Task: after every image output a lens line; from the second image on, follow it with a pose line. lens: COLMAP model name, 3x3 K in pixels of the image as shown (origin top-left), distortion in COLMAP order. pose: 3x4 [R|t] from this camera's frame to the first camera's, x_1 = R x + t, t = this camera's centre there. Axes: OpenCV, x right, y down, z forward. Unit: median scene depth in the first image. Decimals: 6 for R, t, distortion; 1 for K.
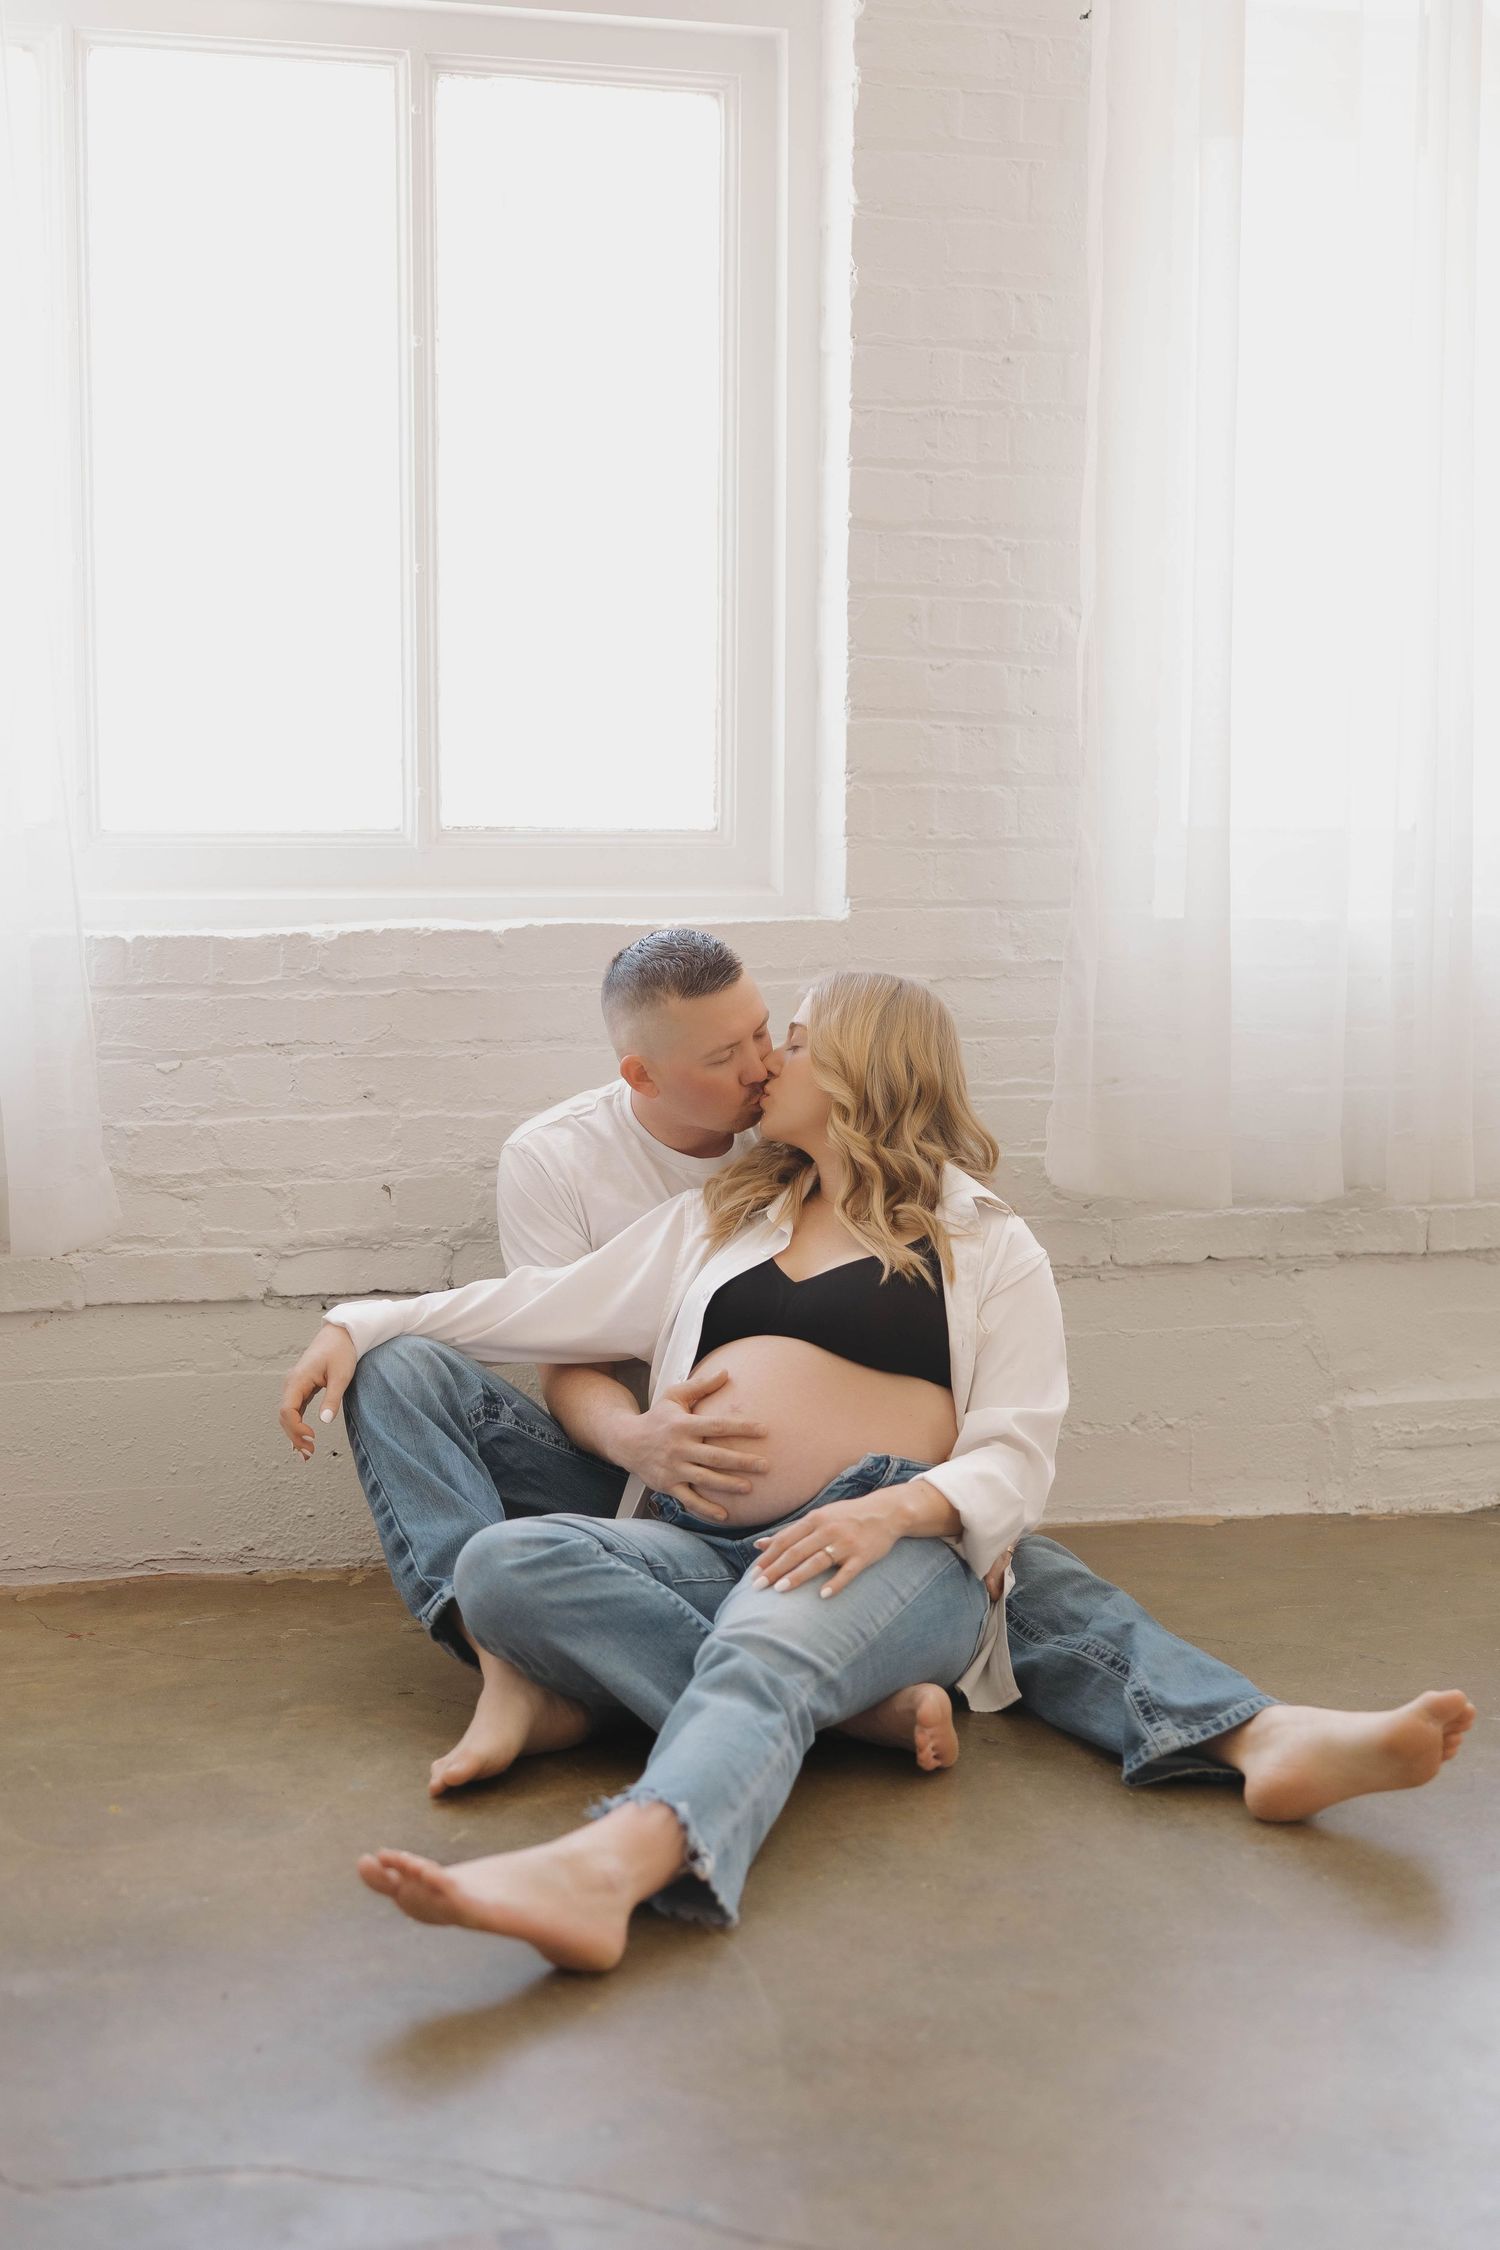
lens RADIAL K [[2996.9, 0, 758.8], [0, 2996.9, 1135.5], [0, 0, 1]] dist [0.009370, 0.000000]
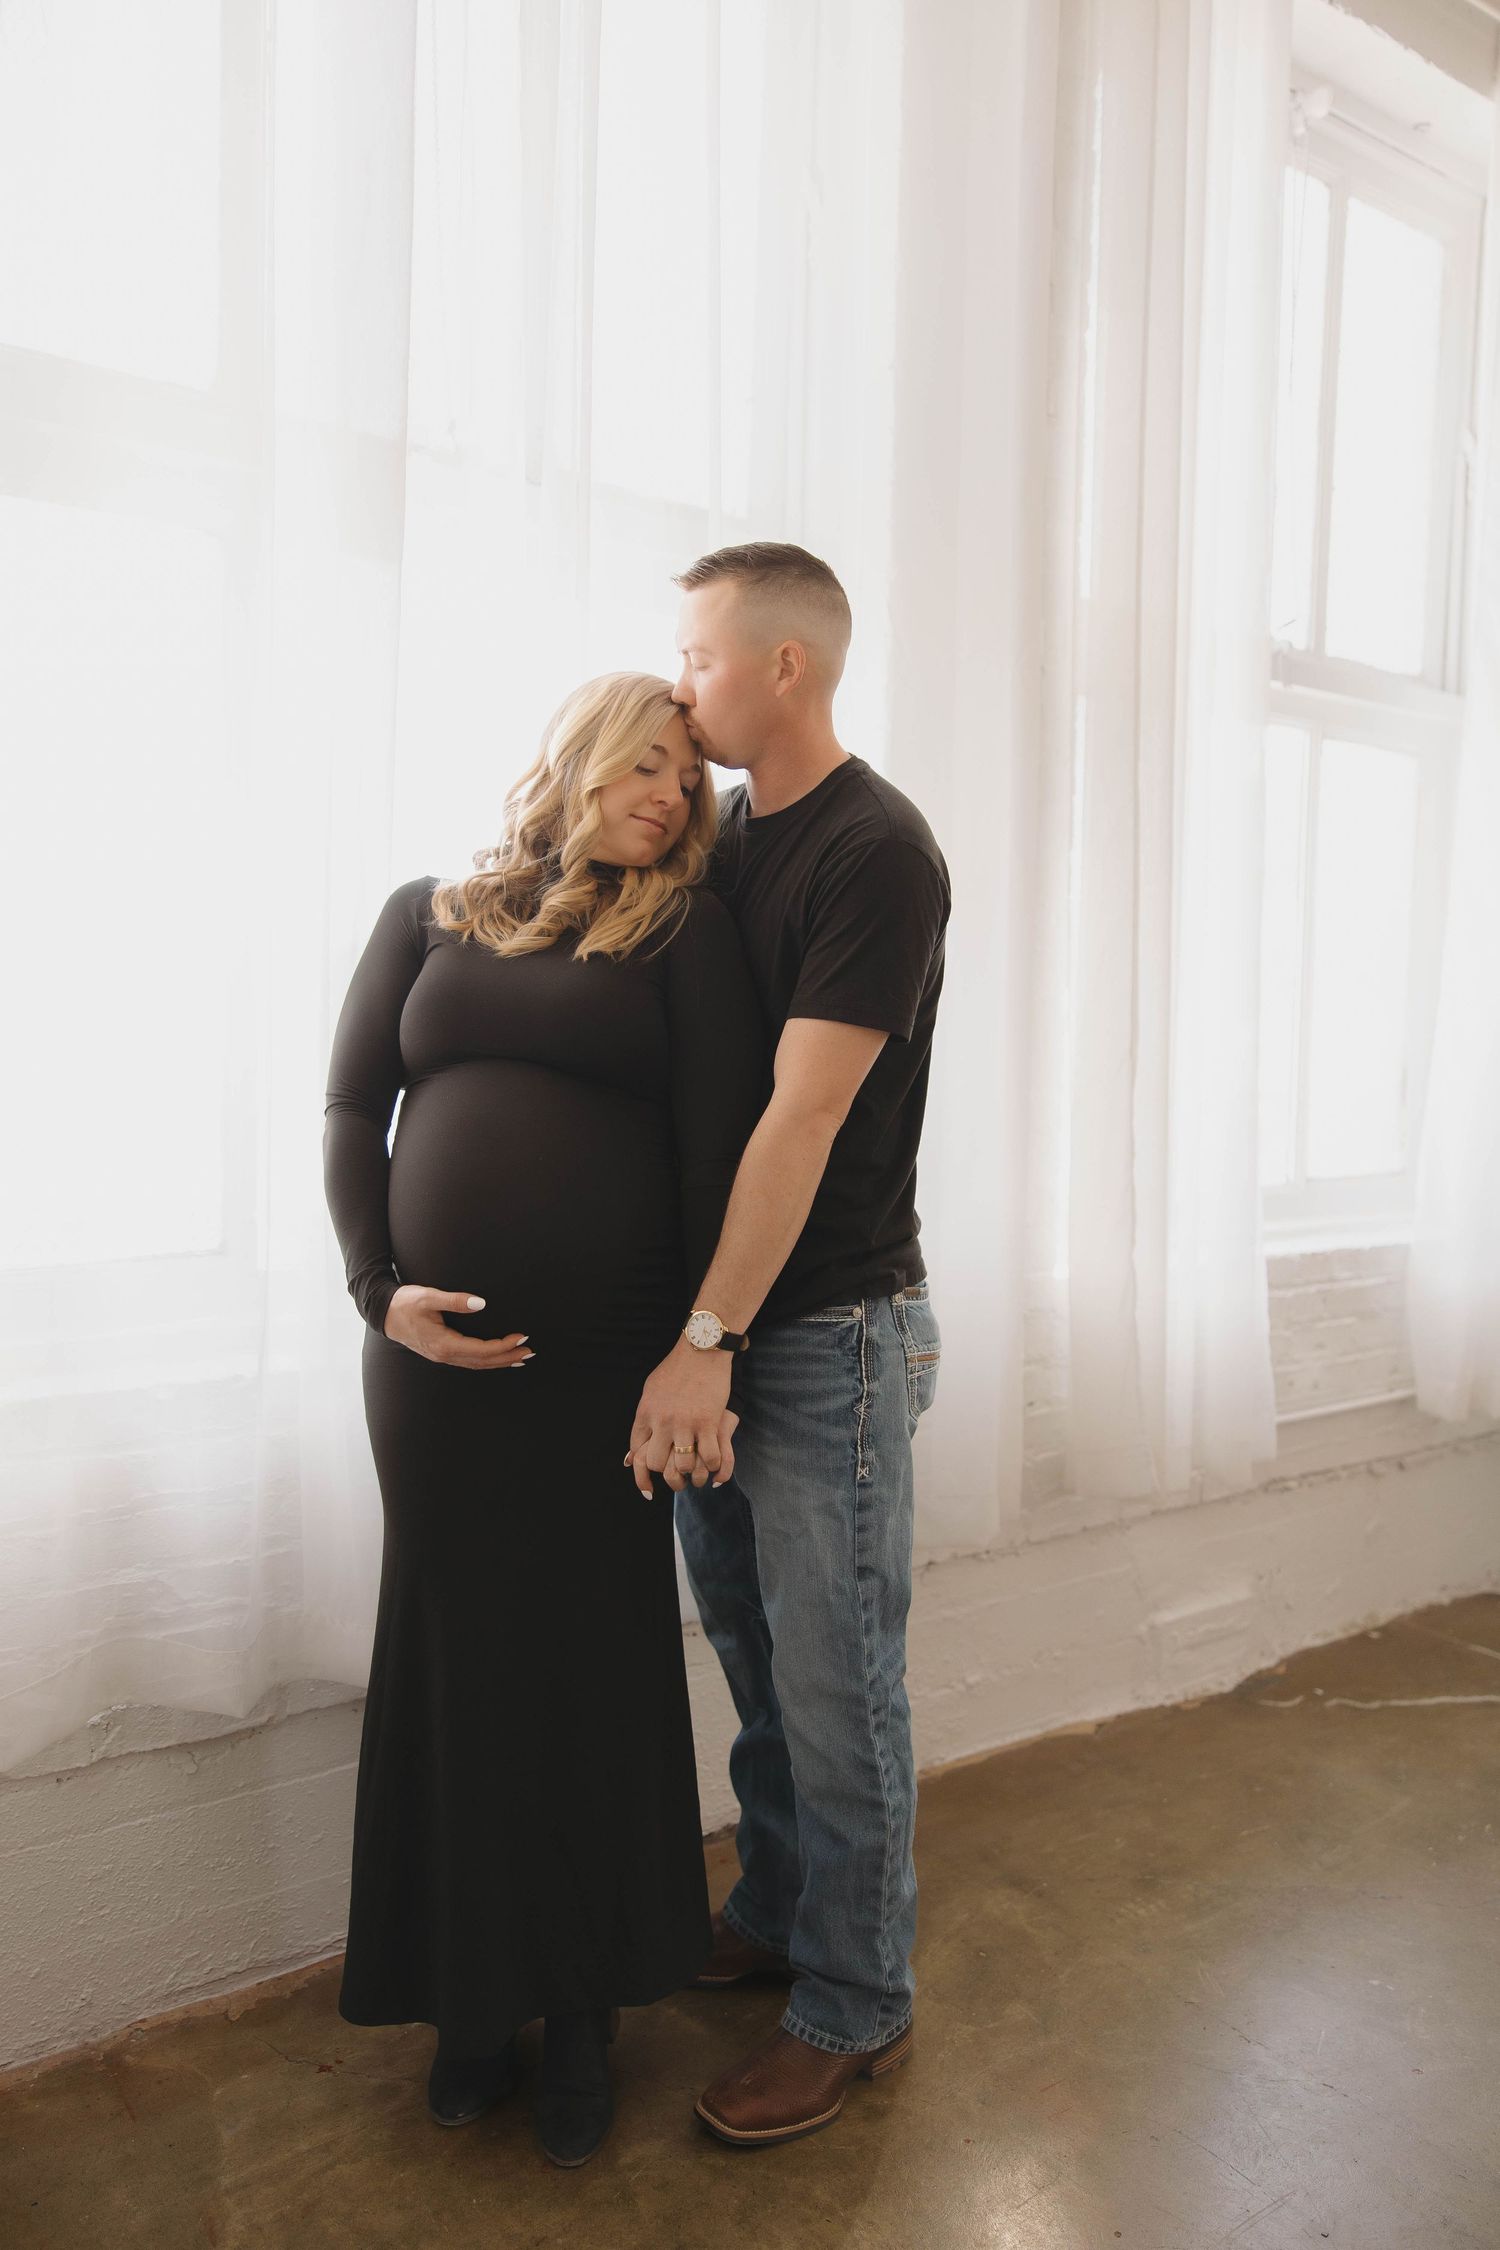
lens RADIAL K [[1732.4, 0, 754.3], [0, 1732.4, 1145.7], [0, 0, 1]] dist [0.015226, -0.003675]
pose [[0.935407, -0.012975, 0.353334, -0.274872], [0.025852, 0.999161, -0.031749, -0.116386], [-0.352626, 0.038833, 0.934958, 0.350922]]
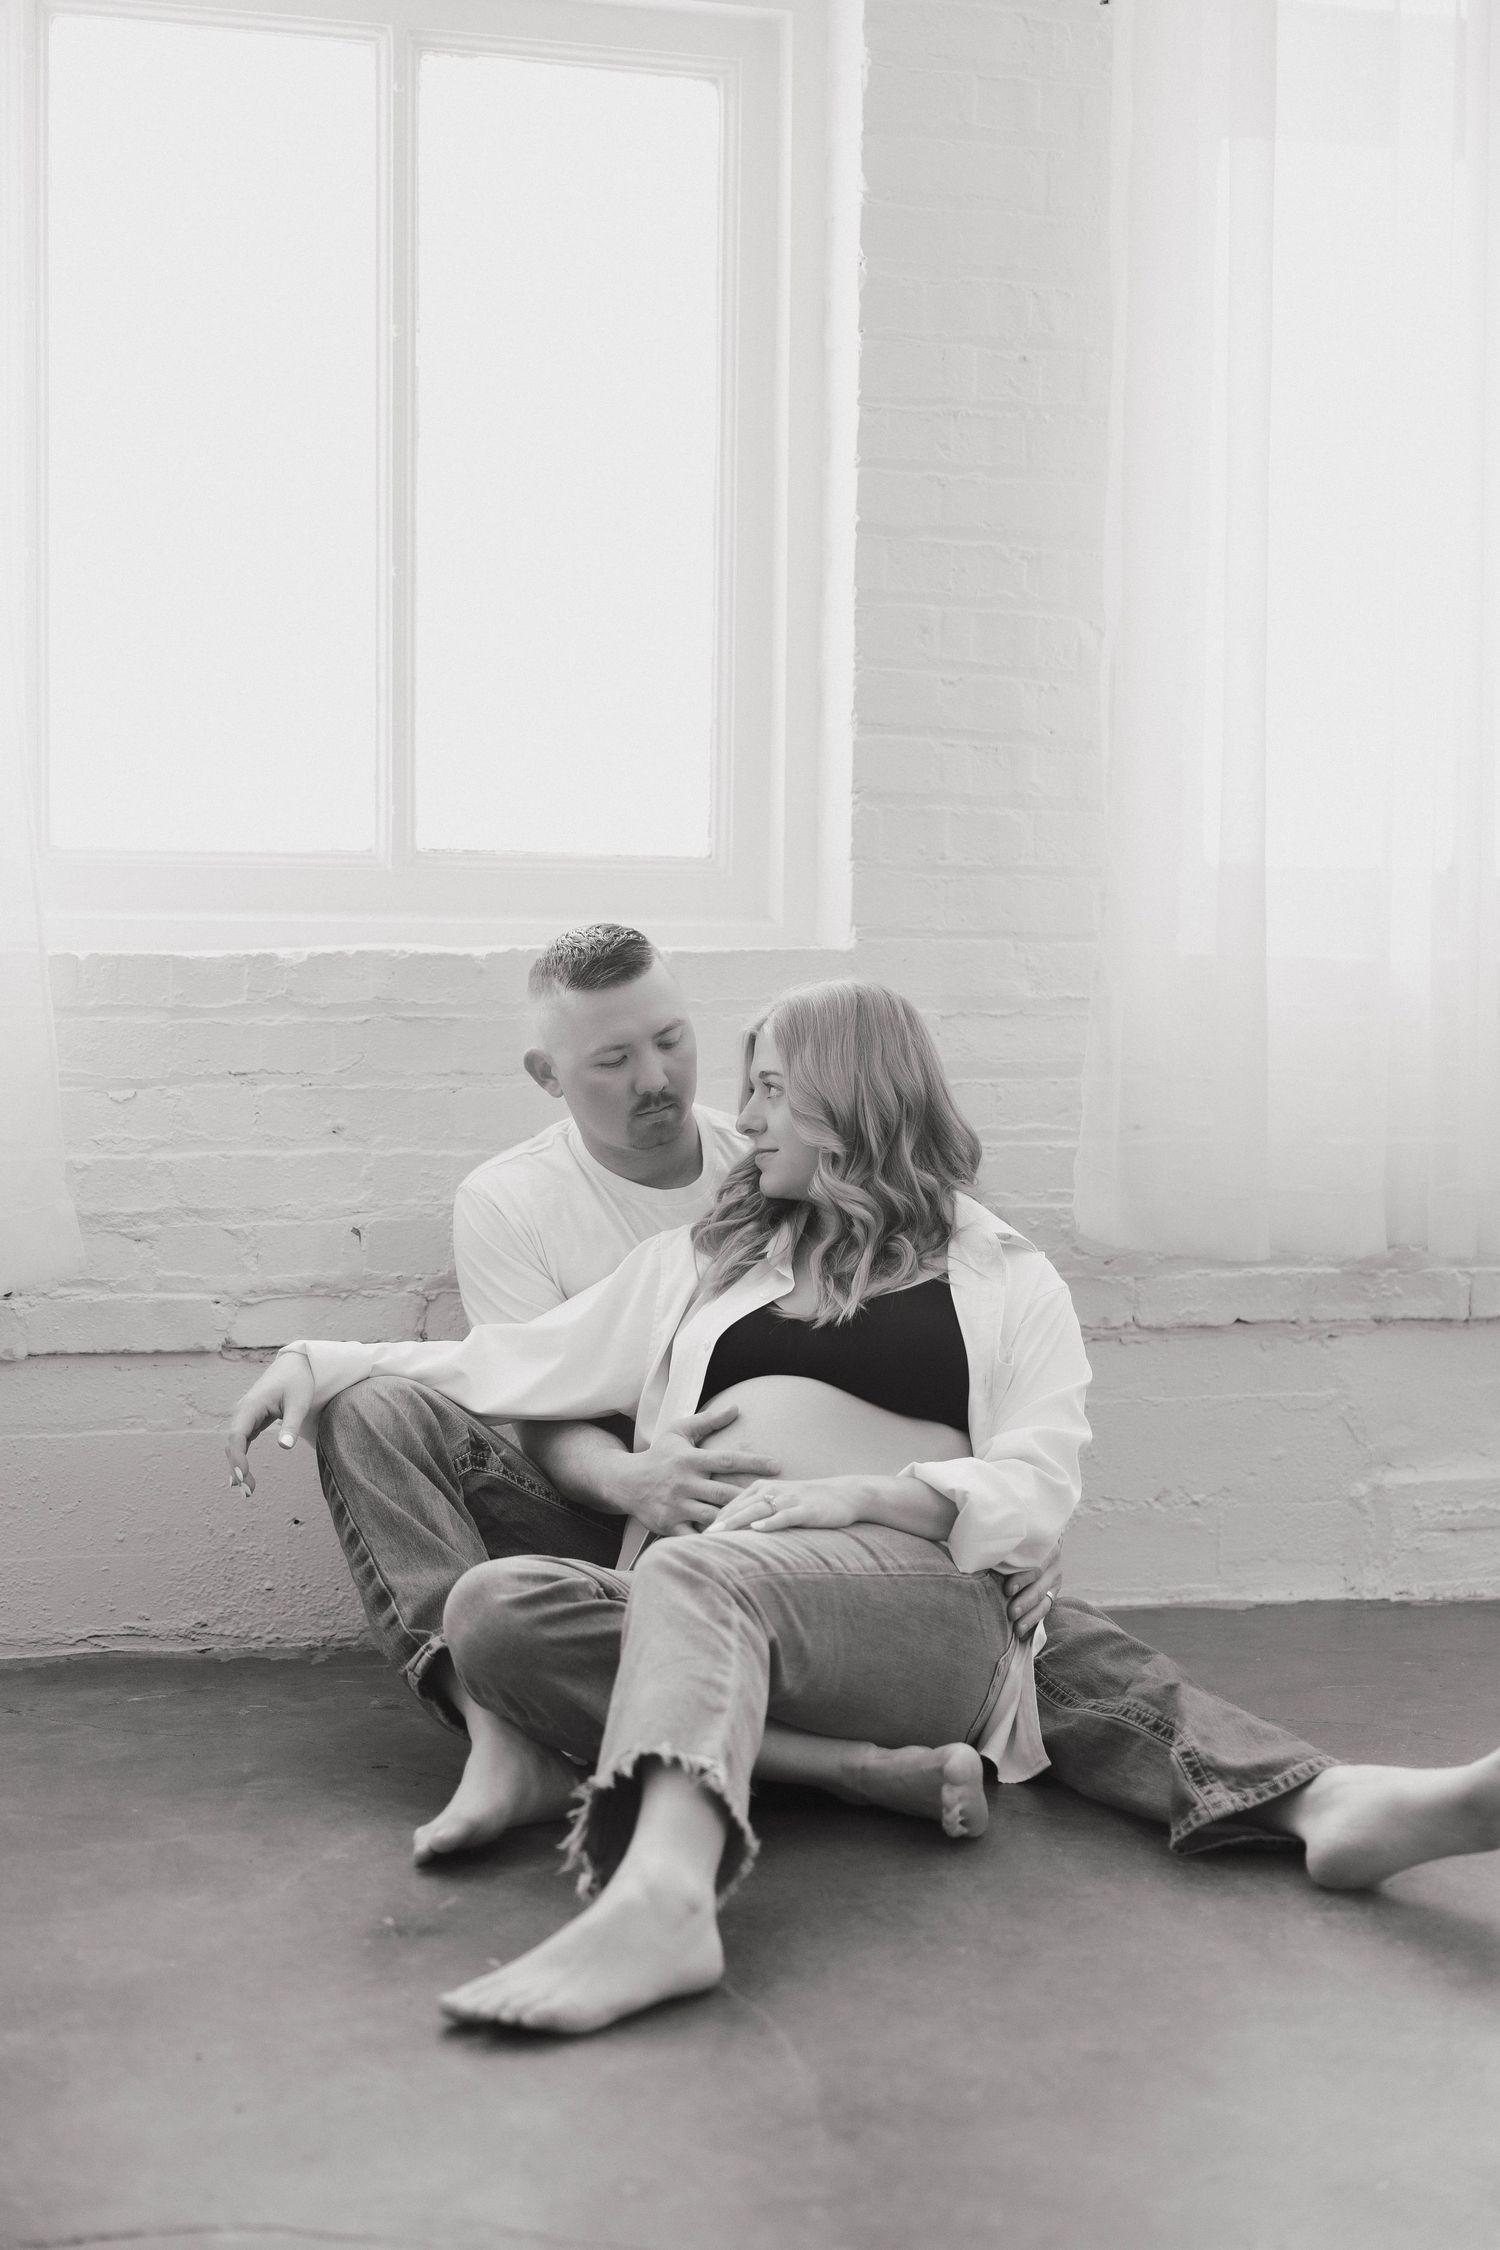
lens RADIAL K [[3178.3, 0, 762.6], [0, 3178.3, 1139.7], [0, 0, 1]] dist [0.009092, 0.000000]
pose [[0.999767, 0.004413, 0.021108, -0.019552], [-0.003292, 0.998597, -0.052847, 0.040228], [-0.021312, 0.052765, 0.998380, 0.017541]]
